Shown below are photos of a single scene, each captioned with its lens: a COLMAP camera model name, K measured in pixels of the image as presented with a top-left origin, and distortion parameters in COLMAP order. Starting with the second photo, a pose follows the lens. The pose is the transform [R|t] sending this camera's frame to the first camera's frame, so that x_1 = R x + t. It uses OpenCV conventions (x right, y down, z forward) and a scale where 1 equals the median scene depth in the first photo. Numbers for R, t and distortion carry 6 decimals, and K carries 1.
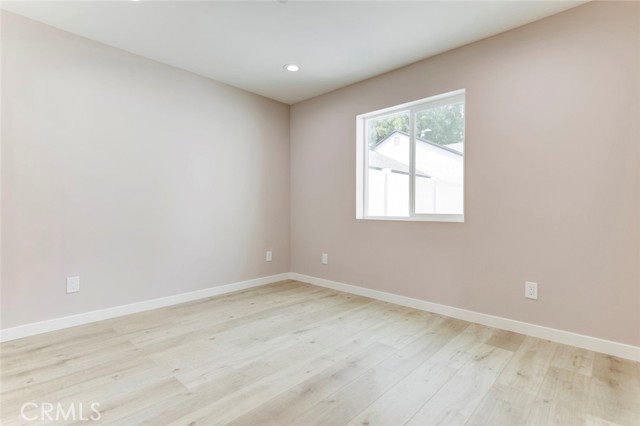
lens RADIAL K [[312.8, 0, 316.4], [0, 312.8, 206.3], [0, 0, 1]] dist [0.020548, -0.000181]
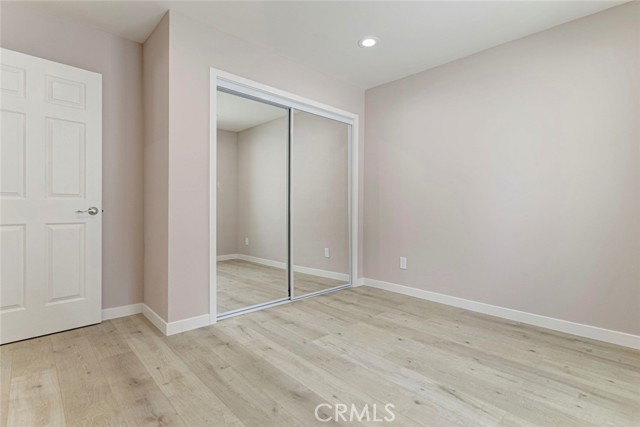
lens RADIAL K [[312.8, 0, 316.7], [0, 312.8, 220.0], [0, 0, 1]] dist [0.020548, -0.000181]
pose [[-0.064669, 0.035041, -0.997291, 0.658944], [0.001983, 0.999386, 0.034986, 0.018964], [0.997905, 0.000285, -0.064699, 0.826032]]
